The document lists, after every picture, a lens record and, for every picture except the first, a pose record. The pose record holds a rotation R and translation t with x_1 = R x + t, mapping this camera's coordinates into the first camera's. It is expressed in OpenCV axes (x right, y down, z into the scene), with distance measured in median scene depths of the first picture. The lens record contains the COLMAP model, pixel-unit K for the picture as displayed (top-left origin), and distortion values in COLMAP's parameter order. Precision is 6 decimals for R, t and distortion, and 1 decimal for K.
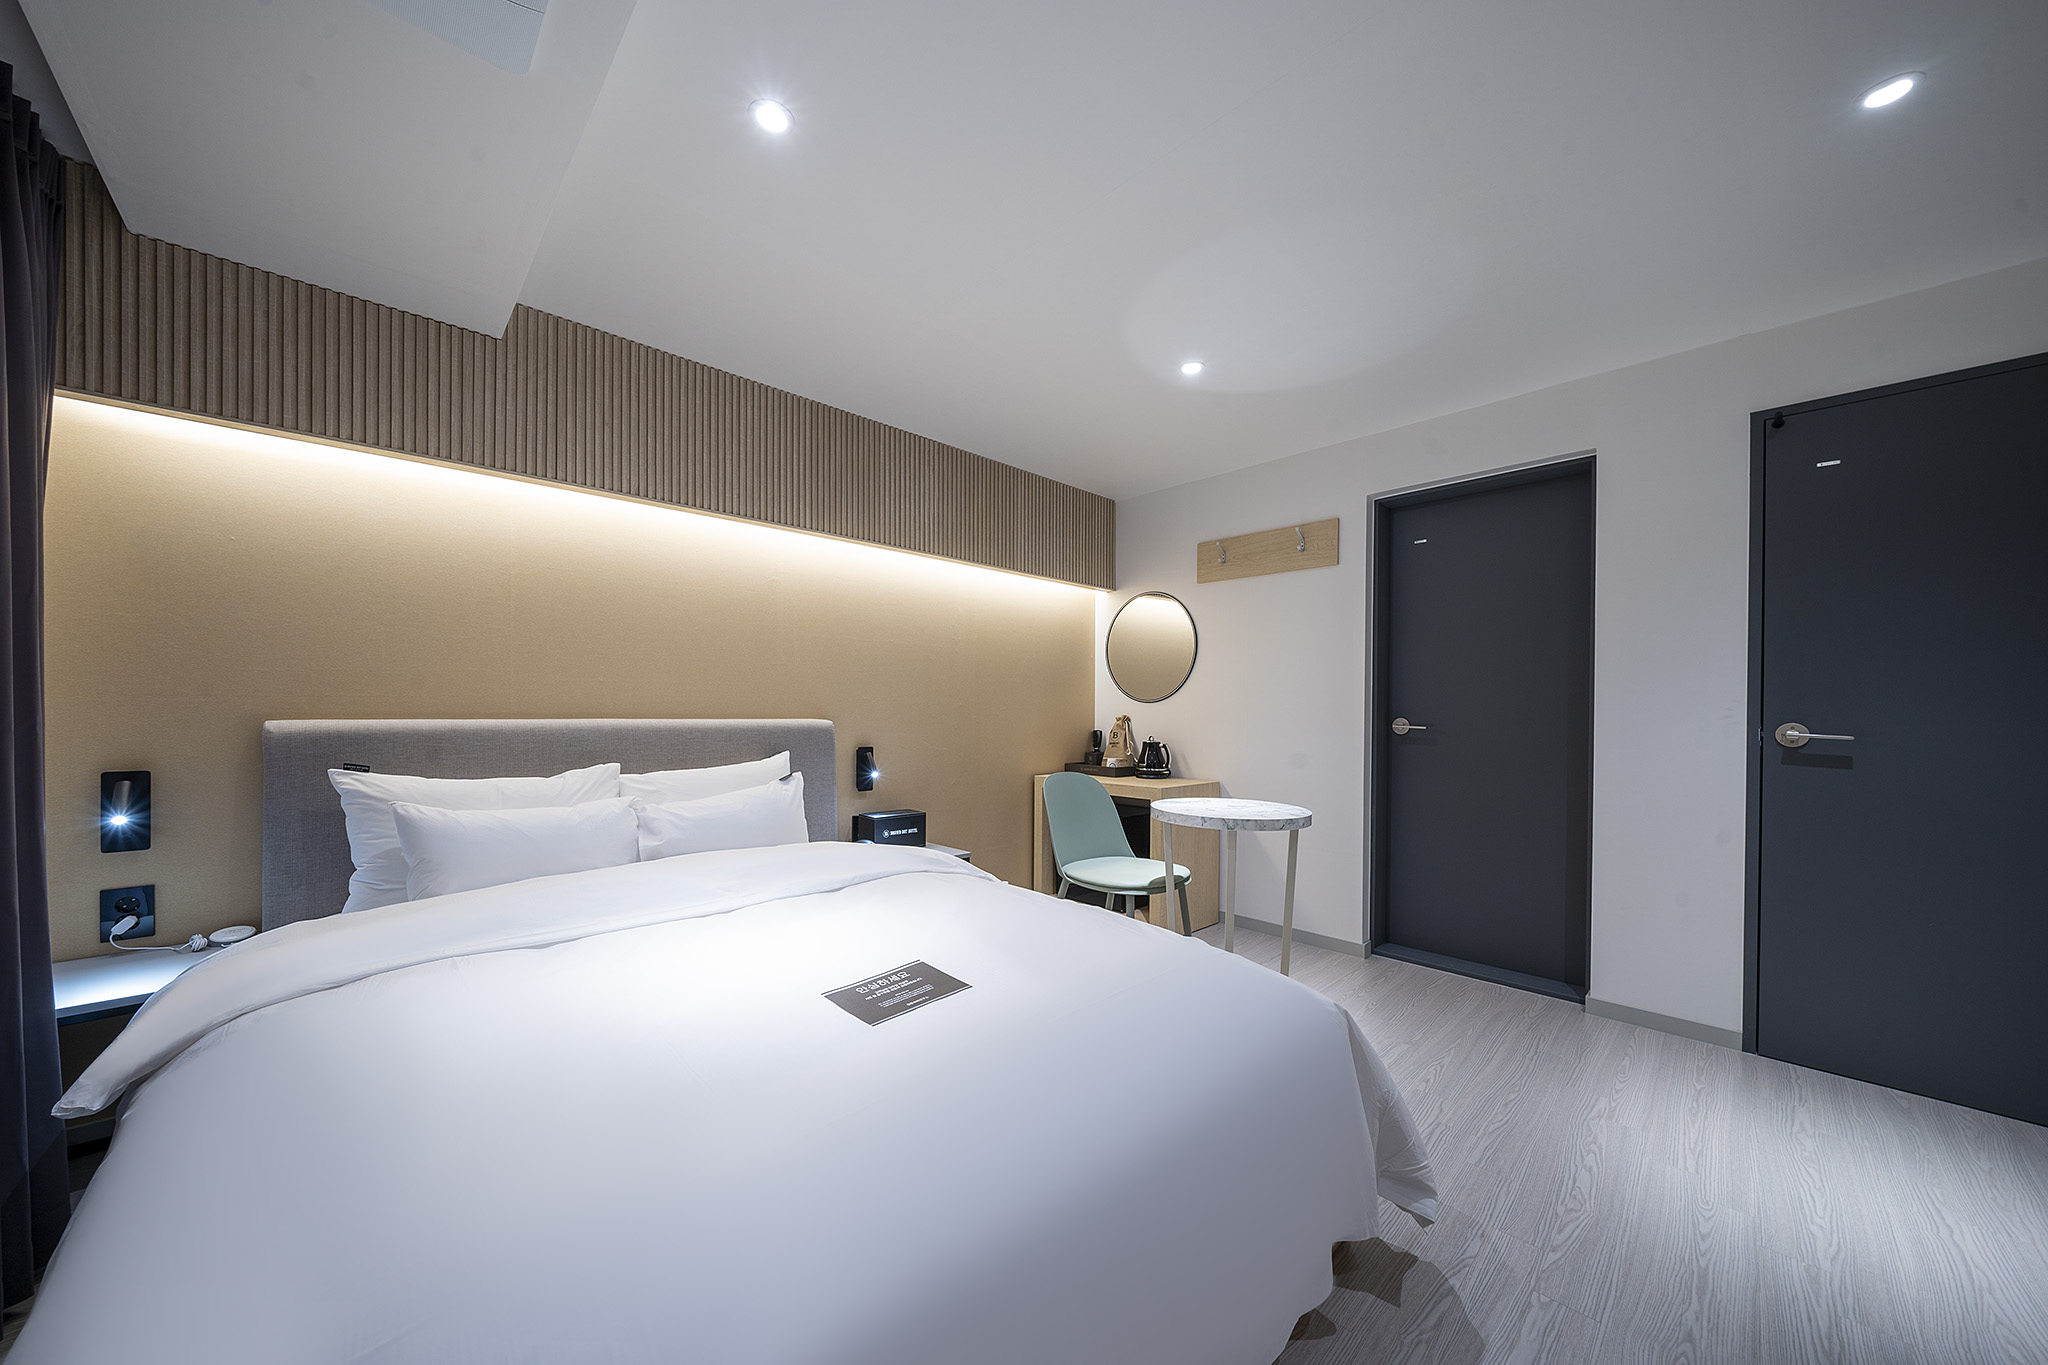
lens RADIAL K [[698.0, 0, 1033.2], [0, 698.0, 723.8], [0, 0, 1]] dist [-0.010358, 0.000086]
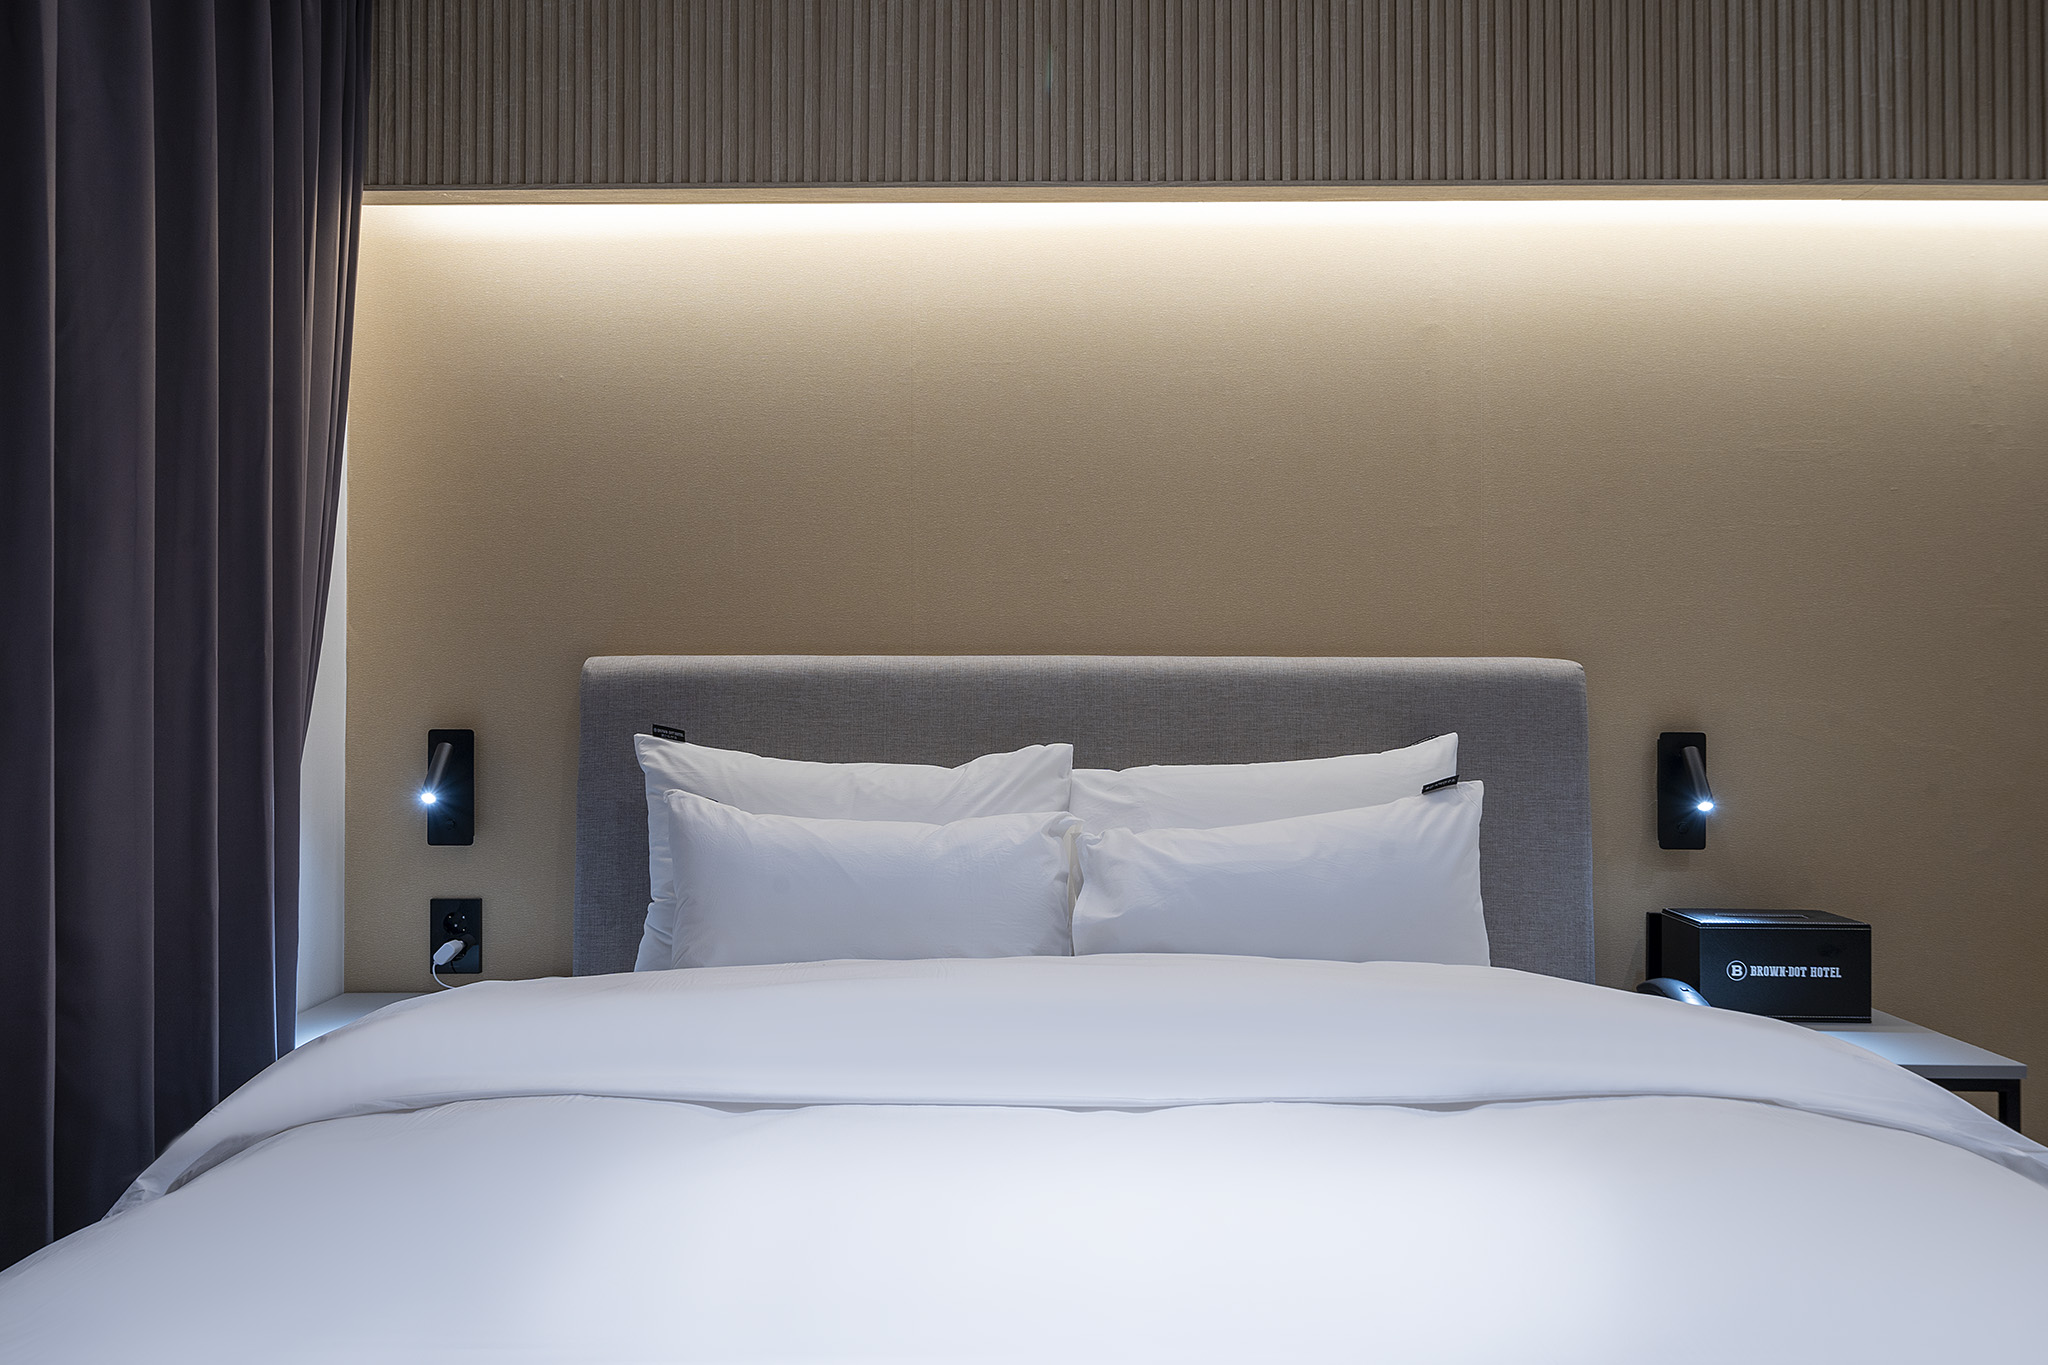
lens RADIAL K [[1355.6, 0, 1042.2], [0, 1355.6, 691.3], [0, 0, 1]] dist [0.002182, -0.003428]
pose [[0.704875, -0.010910, -0.709248, 0.051151], [-0.007131, 0.999722, -0.022466, 0.042249], [0.709296, 0.020893, 0.704601, 0.334701]]
